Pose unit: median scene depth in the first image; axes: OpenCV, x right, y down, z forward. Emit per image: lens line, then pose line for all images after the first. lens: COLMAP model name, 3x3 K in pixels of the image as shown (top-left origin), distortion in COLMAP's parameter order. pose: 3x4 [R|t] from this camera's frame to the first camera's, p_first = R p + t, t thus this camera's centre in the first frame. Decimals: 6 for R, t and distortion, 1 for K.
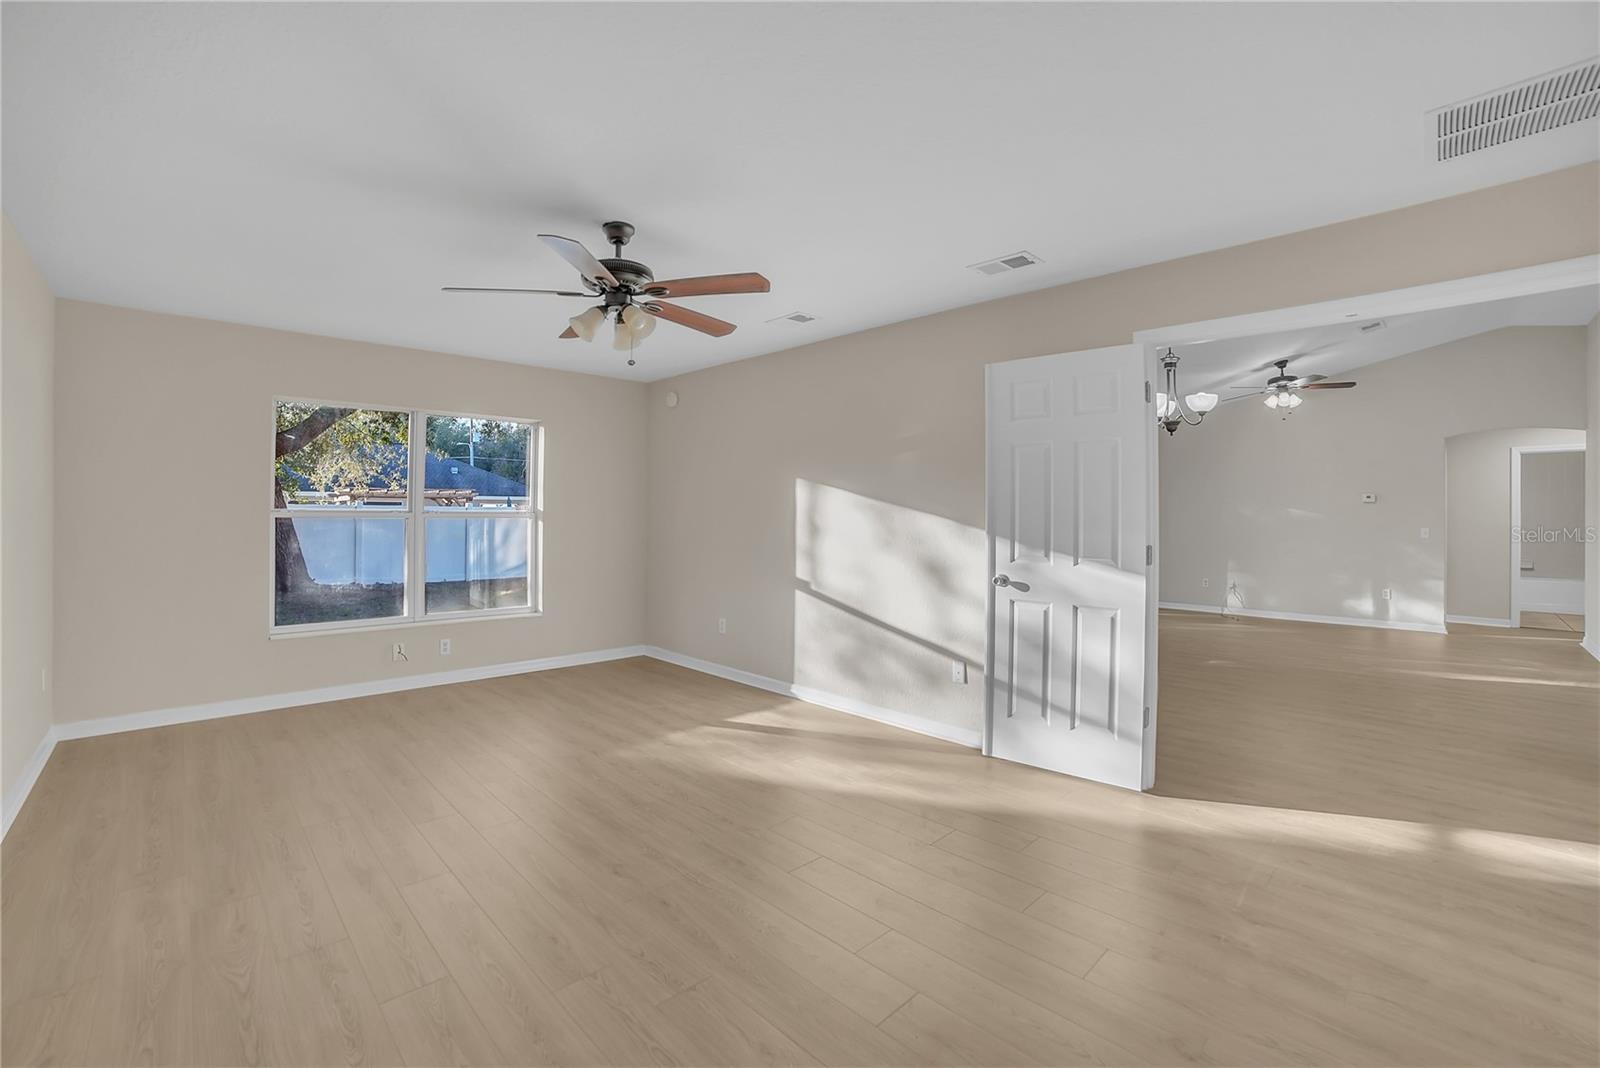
lens RADIAL K [[694.8, 0, 795.0], [0, 694.8, 535.3], [0, 0, 1]] dist [-0.109590, 0.046920]
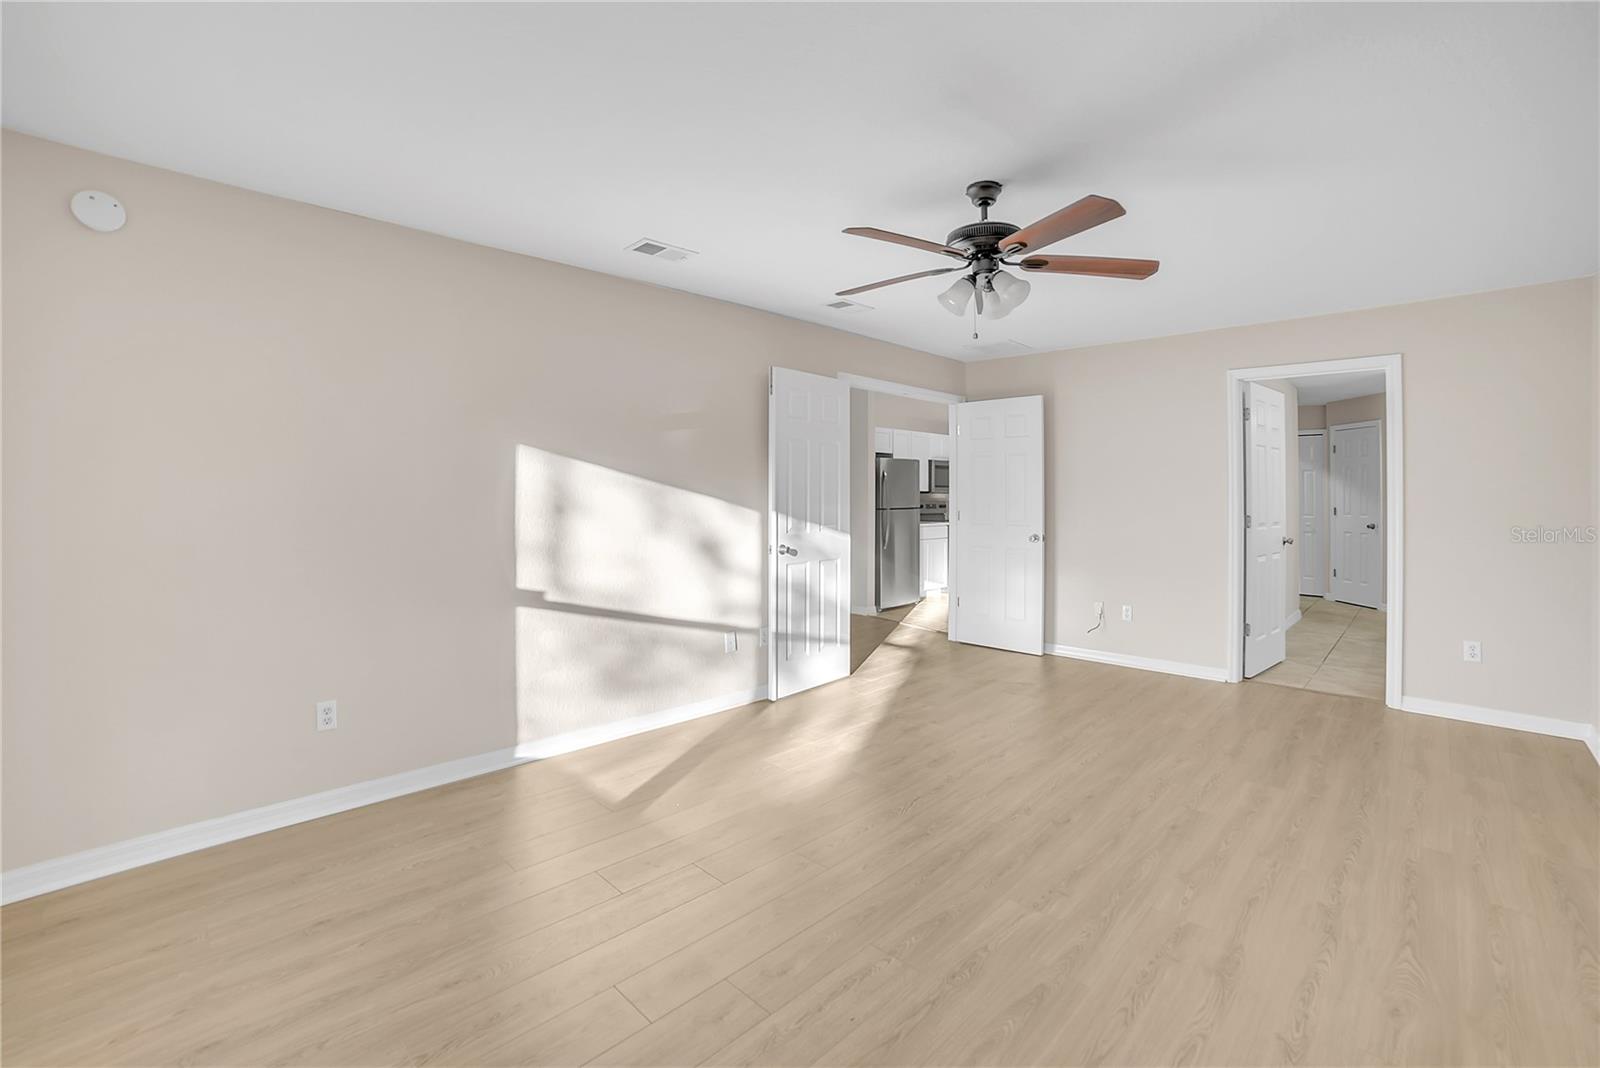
lens RADIAL K [[705.6, 0, 798.2], [0, 705.6, 501.4], [0, 0, 1]] dist [-0.136242, 0.049796]
pose [[-0.038697, -0.018336, 0.999083, -0.850306], [0.030484, 0.999345, 0.019522, -0.037541], [-0.998786, 0.031212, -0.038113, 0.926675]]
